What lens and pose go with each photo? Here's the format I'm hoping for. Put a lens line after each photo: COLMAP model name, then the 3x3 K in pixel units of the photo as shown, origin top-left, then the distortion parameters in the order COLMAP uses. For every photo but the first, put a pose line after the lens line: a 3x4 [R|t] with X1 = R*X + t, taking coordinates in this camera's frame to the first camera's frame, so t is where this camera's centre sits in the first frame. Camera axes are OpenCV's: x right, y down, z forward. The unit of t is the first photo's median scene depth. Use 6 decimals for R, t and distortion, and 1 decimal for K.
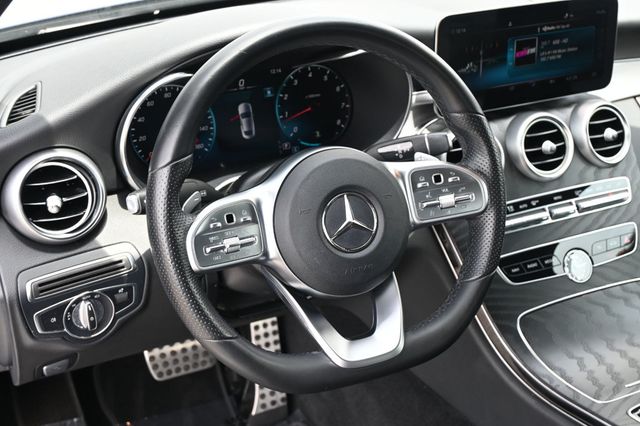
lens RADIAL K [[861.9, 0, 314.1], [0, 861.9, 212.8], [0, 0, 1]] dist [-0.007973, 0.000000]
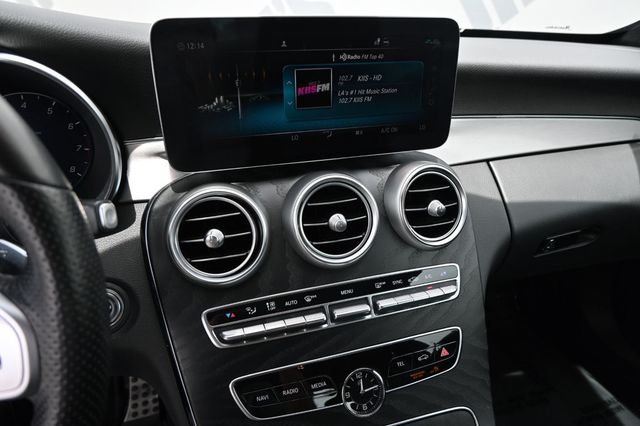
lens RADIAL K [[422.3, 0, 317.7], [0, 422.3, 212.1], [0, 0, 1]] dist [-0.016120, 0.000030]
pose [[0.990292, 0.076116, -0.116314, 0.304306], [-0.074726, 0.997071, 0.016267, -0.091661], [0.117212, -0.007417, 0.993079, 0.664495]]
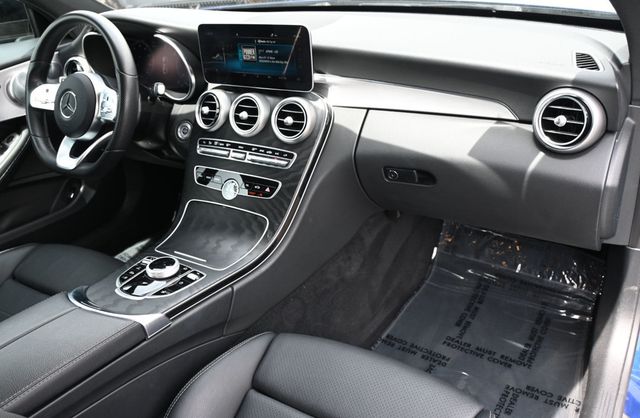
lens RADIAL K [[551.4, 0, 319.7], [0, 551.4, 209.5], [0, 0, 1]] dist [-0.025129, -0.006768]
pose [[0.534990, 0.381694, -0.753721, 1.220747], [-0.267738, 0.922741, 0.277247, -0.243690], [0.801313, 0.053476, 0.595851, 0.523438]]
